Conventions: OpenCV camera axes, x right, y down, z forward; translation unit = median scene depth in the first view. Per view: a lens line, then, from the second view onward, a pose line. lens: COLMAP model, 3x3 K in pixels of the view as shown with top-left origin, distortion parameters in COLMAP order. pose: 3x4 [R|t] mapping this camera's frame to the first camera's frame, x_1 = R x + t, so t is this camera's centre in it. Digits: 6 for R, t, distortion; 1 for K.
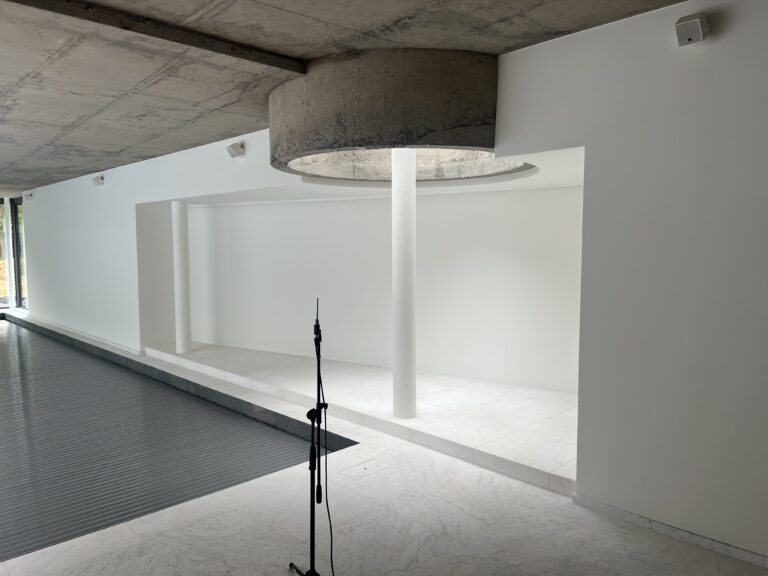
lens RADIAL K [[576.7, 0, 383.7], [0, 576.7, 291.1], [0, 0, 1]] dist [0.033181, -0.018586]
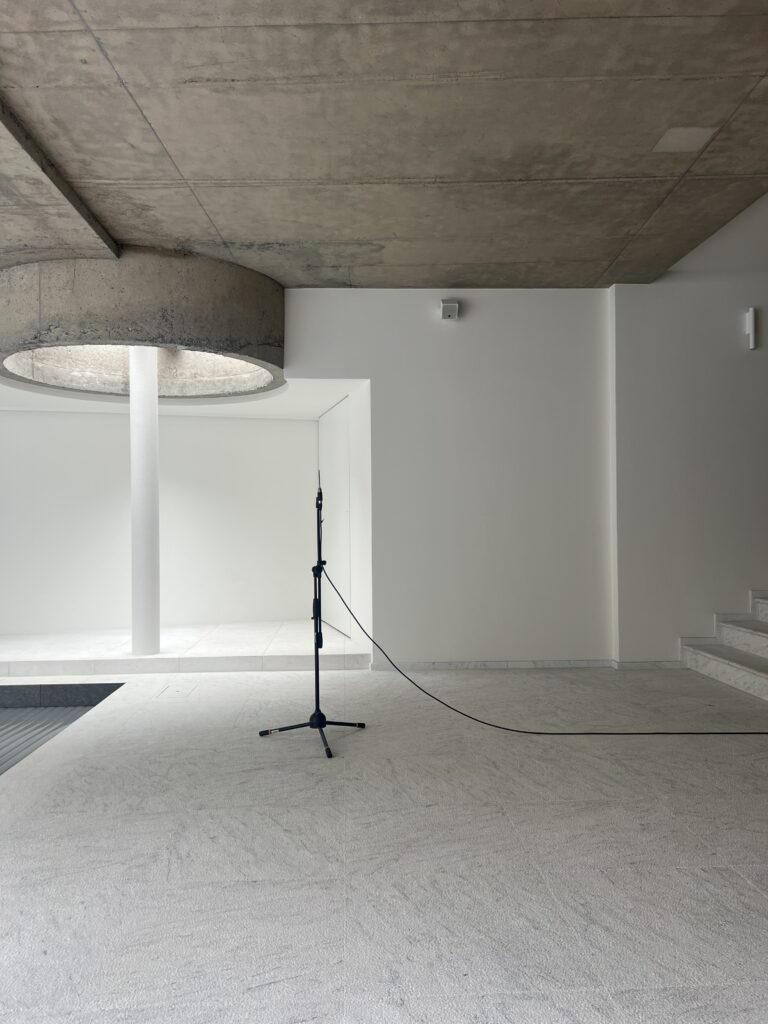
lens RADIAL K [[768.9, 0, 383.1], [0, 768.9, 512.2], [0, 0, 1]] dist [0.033181, -0.018586]
pose [[0.662676, 0.010561, 0.748832, -0.805620], [0.065329, 0.995274, -0.071849, 0.147265], [-0.746051, 0.096533, 0.658854, -0.082781]]
